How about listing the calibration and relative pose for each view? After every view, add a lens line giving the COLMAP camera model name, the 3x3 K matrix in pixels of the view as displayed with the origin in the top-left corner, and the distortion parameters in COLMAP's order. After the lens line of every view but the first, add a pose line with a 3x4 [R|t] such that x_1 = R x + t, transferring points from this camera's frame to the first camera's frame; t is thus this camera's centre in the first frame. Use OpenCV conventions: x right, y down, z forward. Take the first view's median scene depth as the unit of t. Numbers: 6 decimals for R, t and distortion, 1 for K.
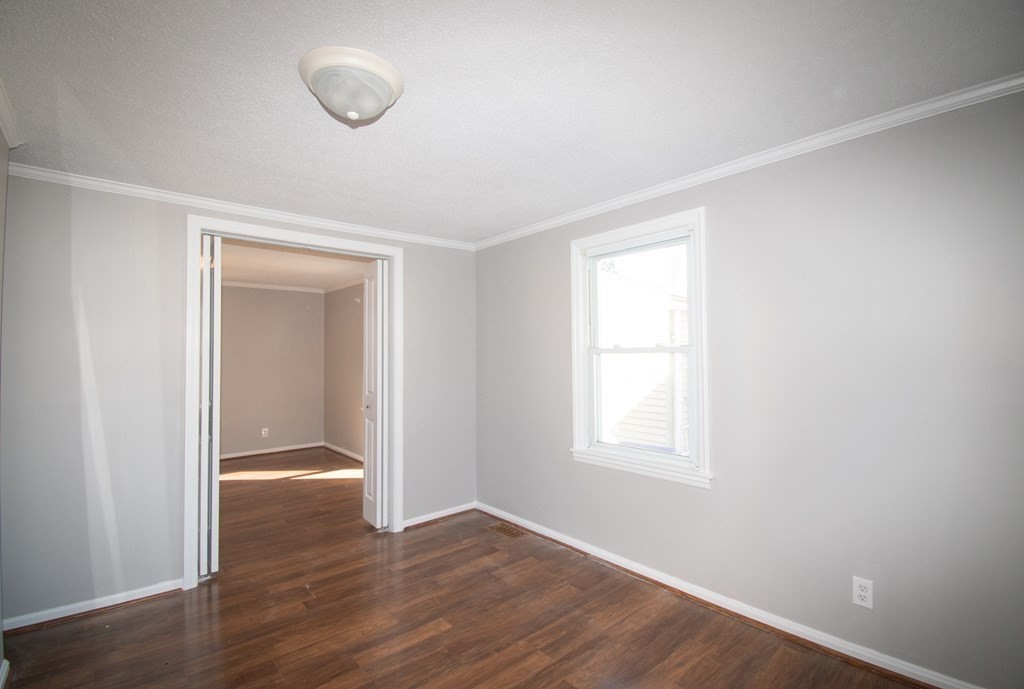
lens RADIAL K [[453.9, 0, 511.9], [0, 453.9, 343.7], [0, 0, 1]] dist [-0.000058, -0.000378]
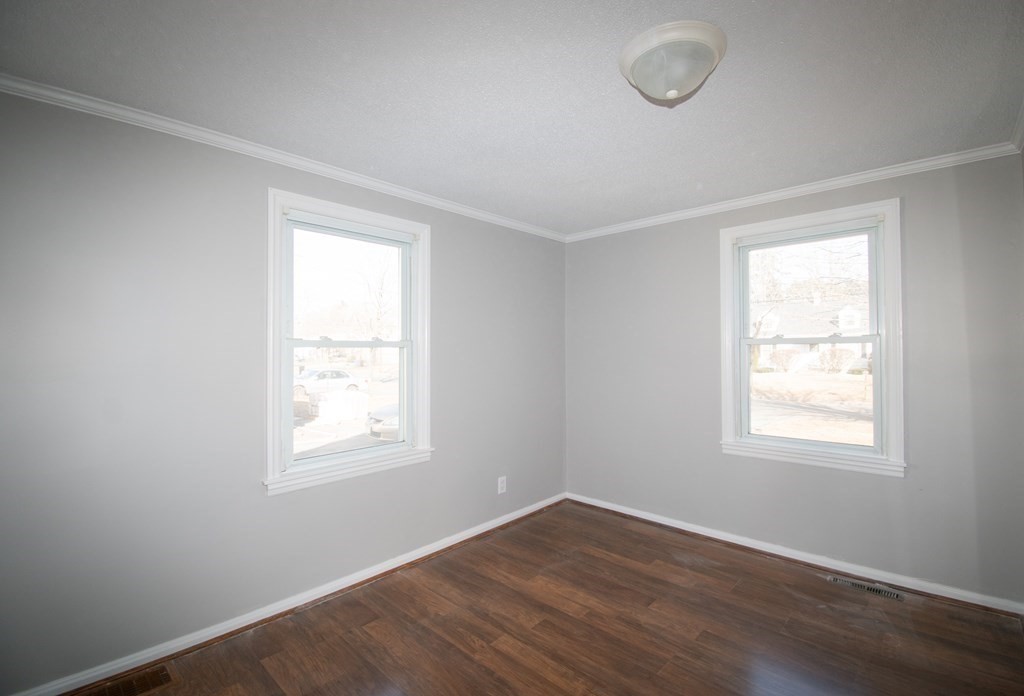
lens RADIAL K [[470.5, 0, 505.3], [0, 470.5, 349.0], [0, 0, 1]] dist [-0.002744, -0.002244]
pose [[-0.084697, 0.018551, 0.996234, -0.876892], [-0.016239, 0.999668, -0.019995, 0.049509], [-0.996274, -0.017871, -0.084368, 0.962071]]
